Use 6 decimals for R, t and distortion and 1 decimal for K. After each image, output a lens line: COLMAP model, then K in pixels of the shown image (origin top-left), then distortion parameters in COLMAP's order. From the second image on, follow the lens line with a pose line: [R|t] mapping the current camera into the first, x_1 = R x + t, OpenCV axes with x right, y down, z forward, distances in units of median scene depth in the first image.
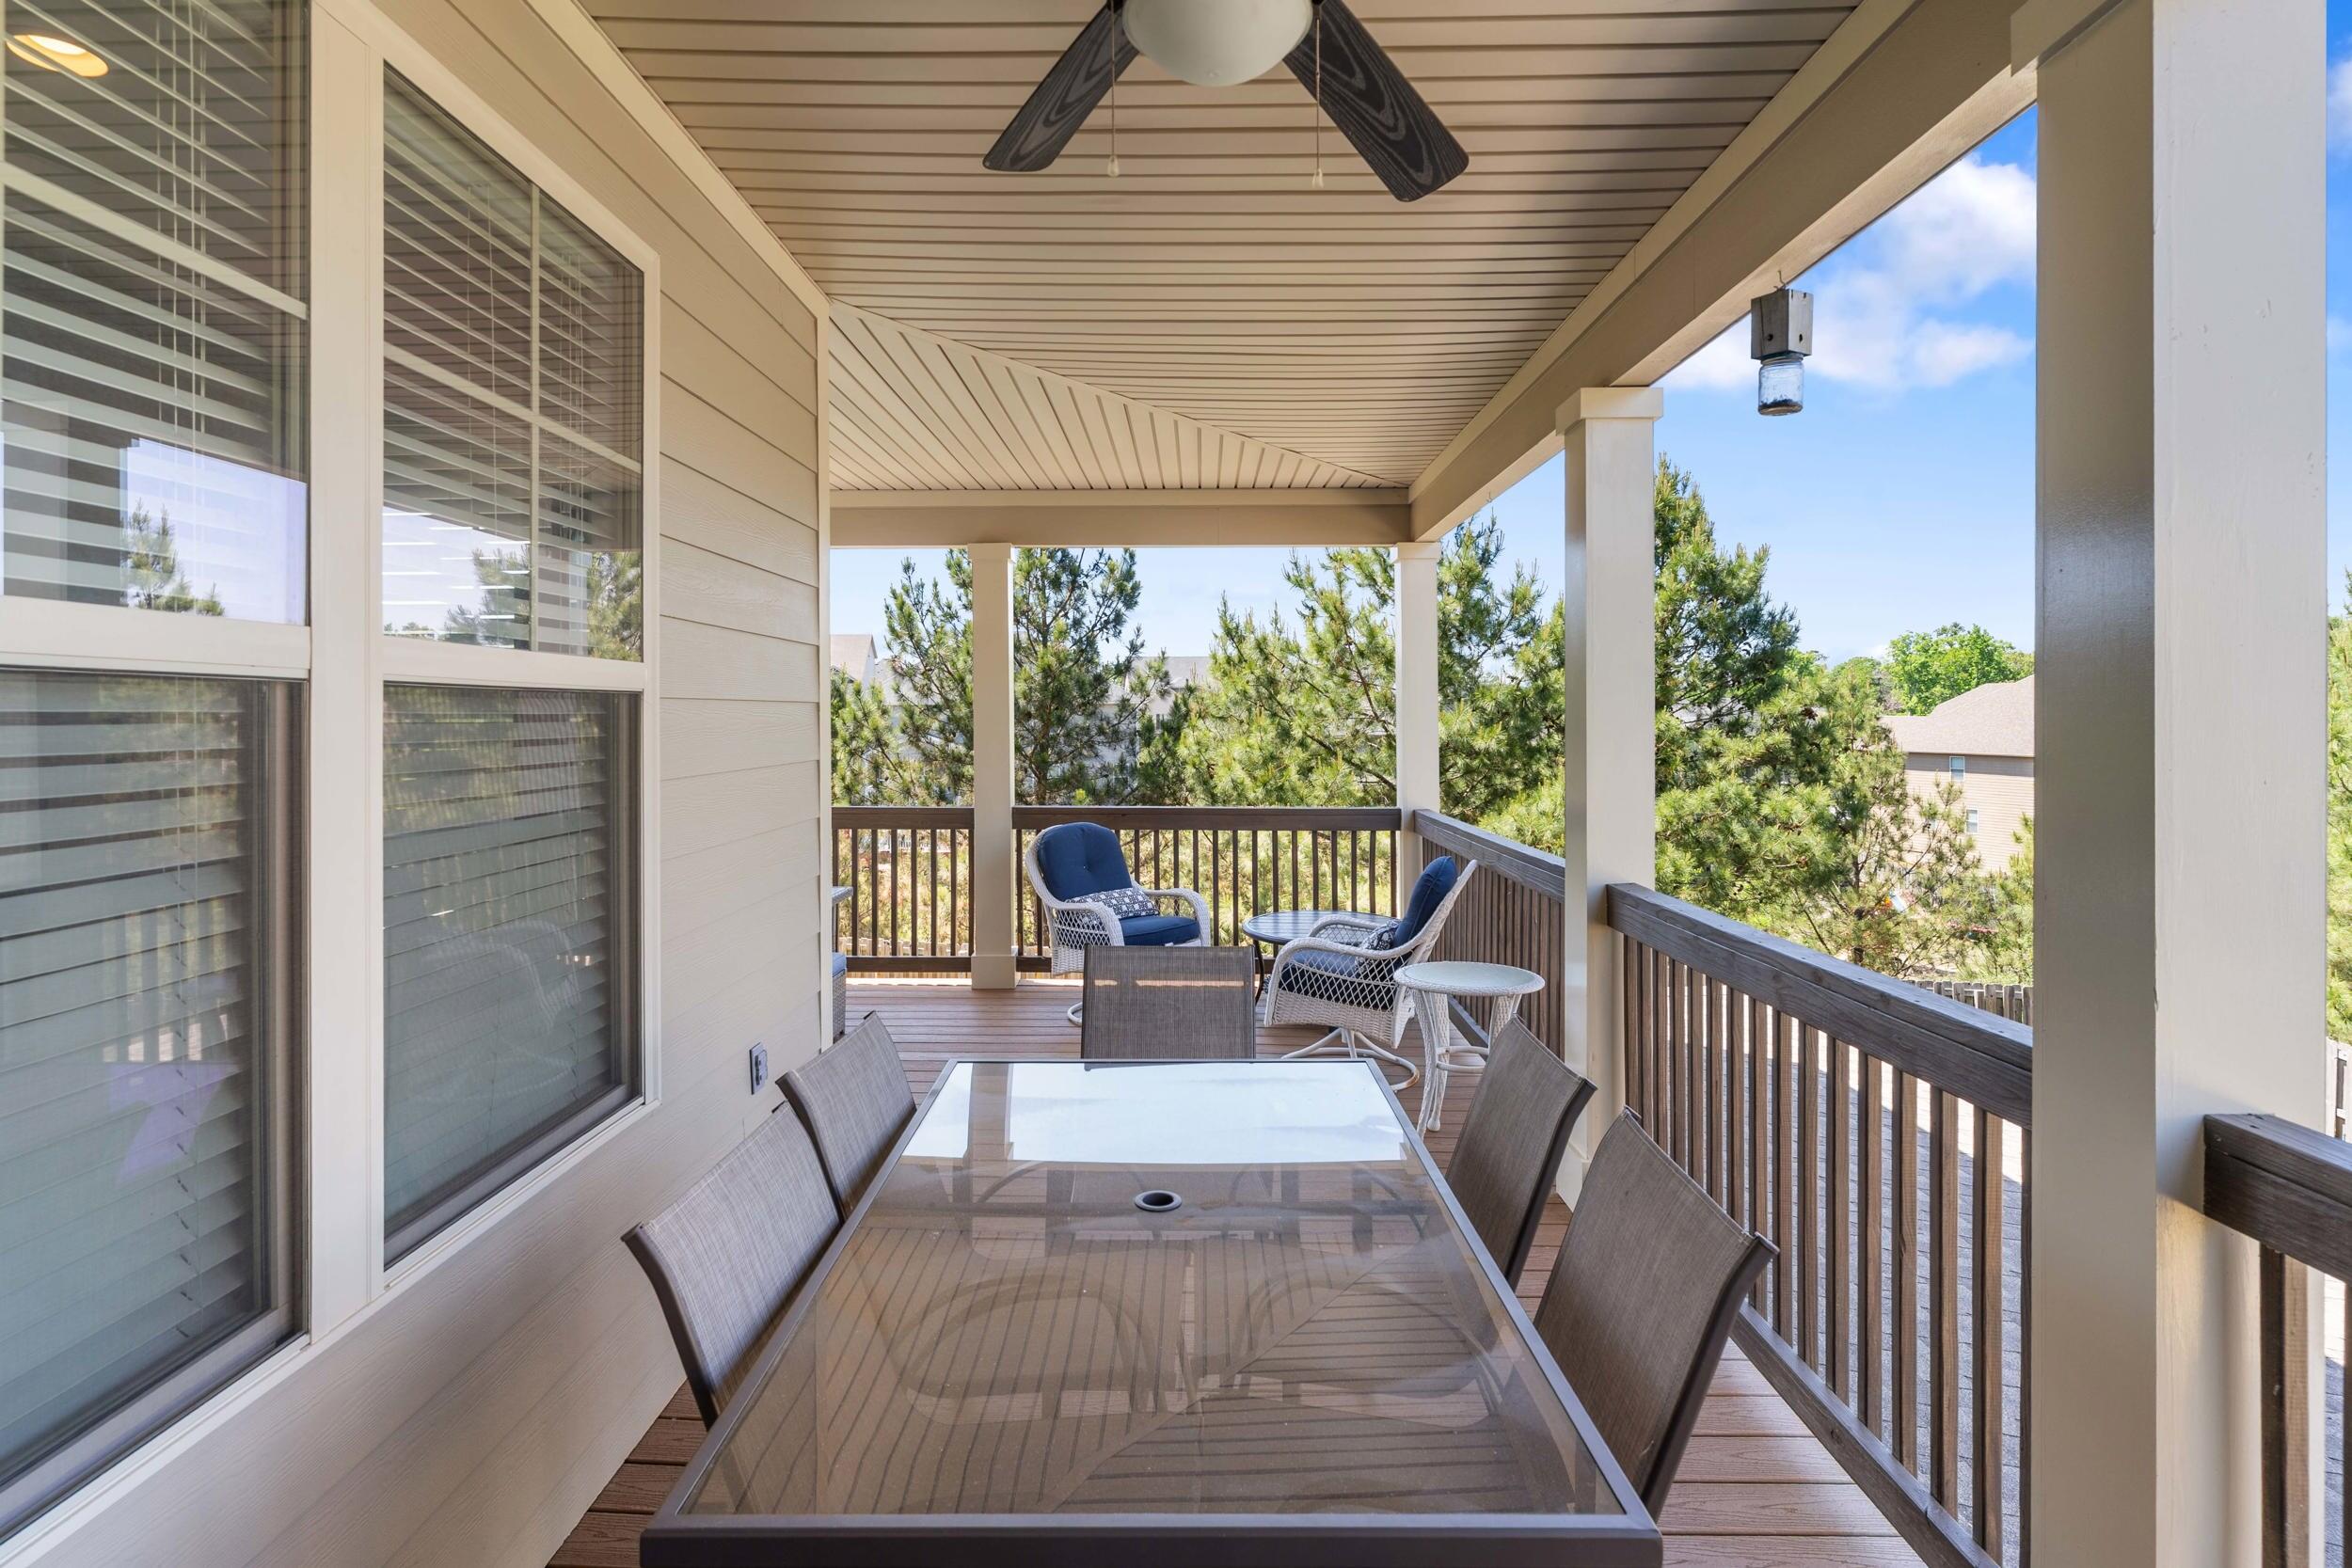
lens RADIAL K [[1136.6, 0, 1210.3], [0, 1136.6, 720.6], [0, 0, 1]] dist [0.001652, 0.000063]
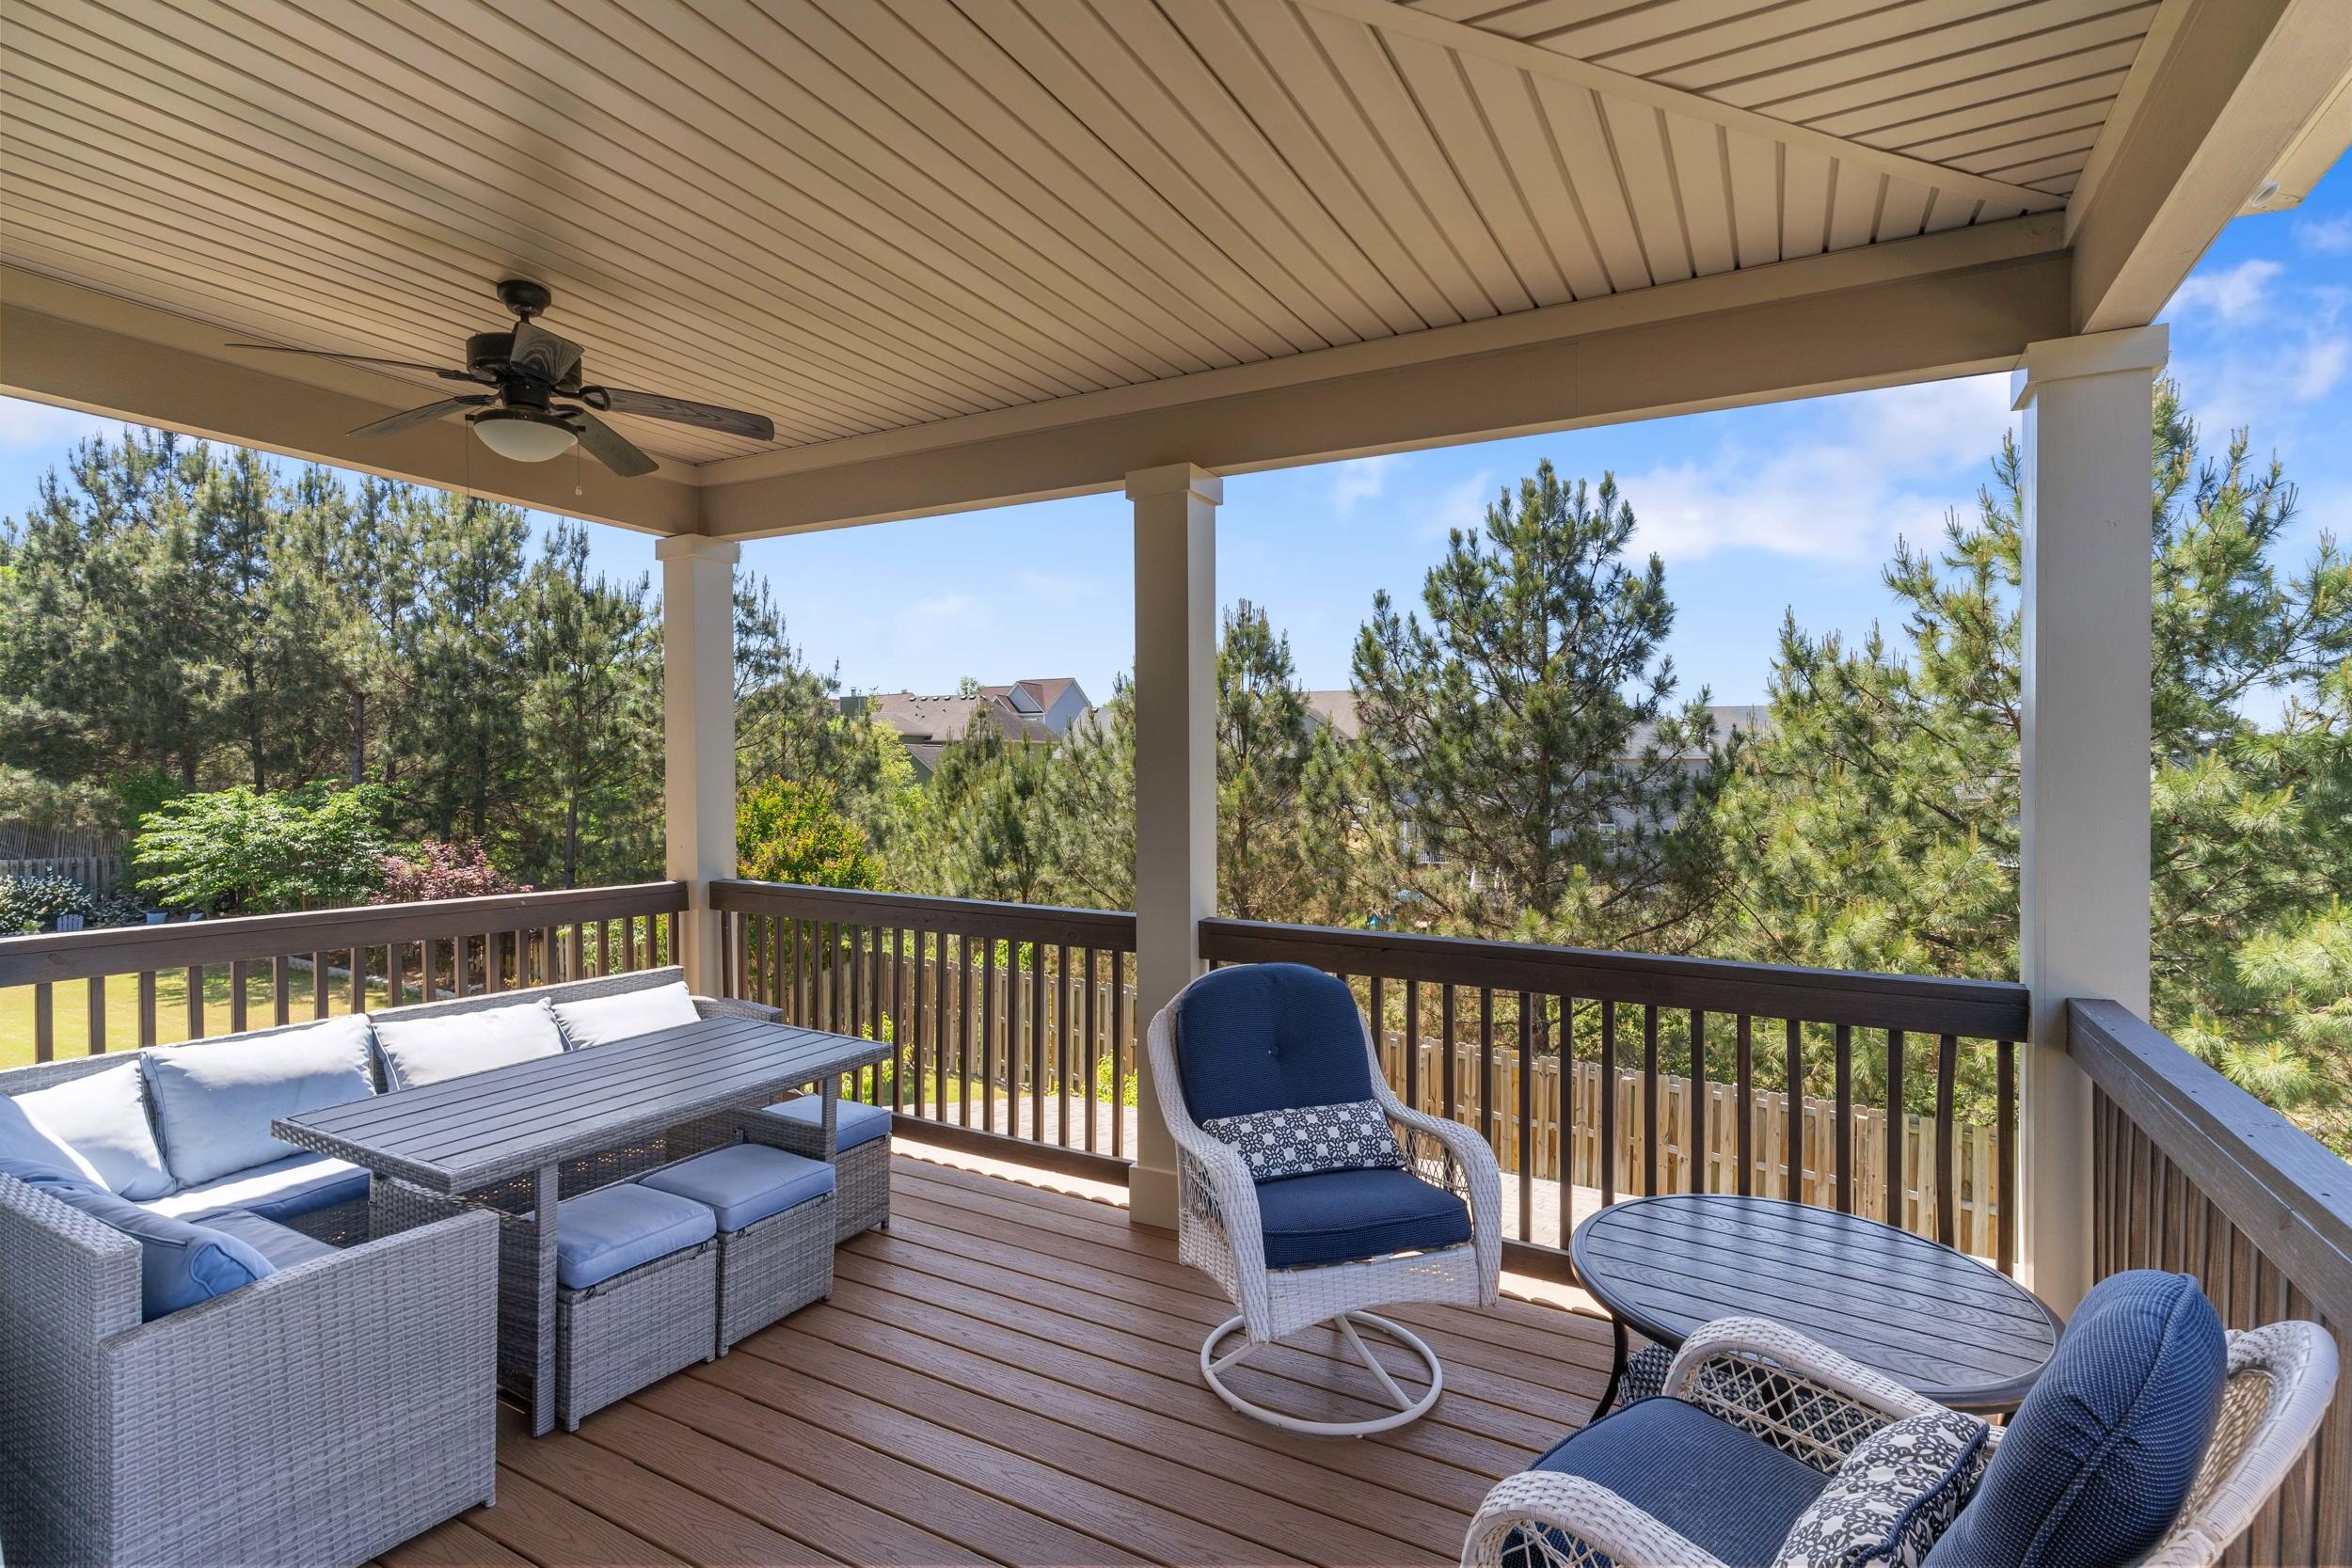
lens RADIAL K [[1136.6, 0, 1172.5], [0, 1136.6, 788.2], [0, 0, 1]] dist [0.001652, 0.000063]
pose [[0.869976, 0.013993, -0.492896, 0.029979], [-0.009412, 0.999886, 0.011774, 0.001317], [0.493005, -0.005604, 0.870009, 0.147842]]
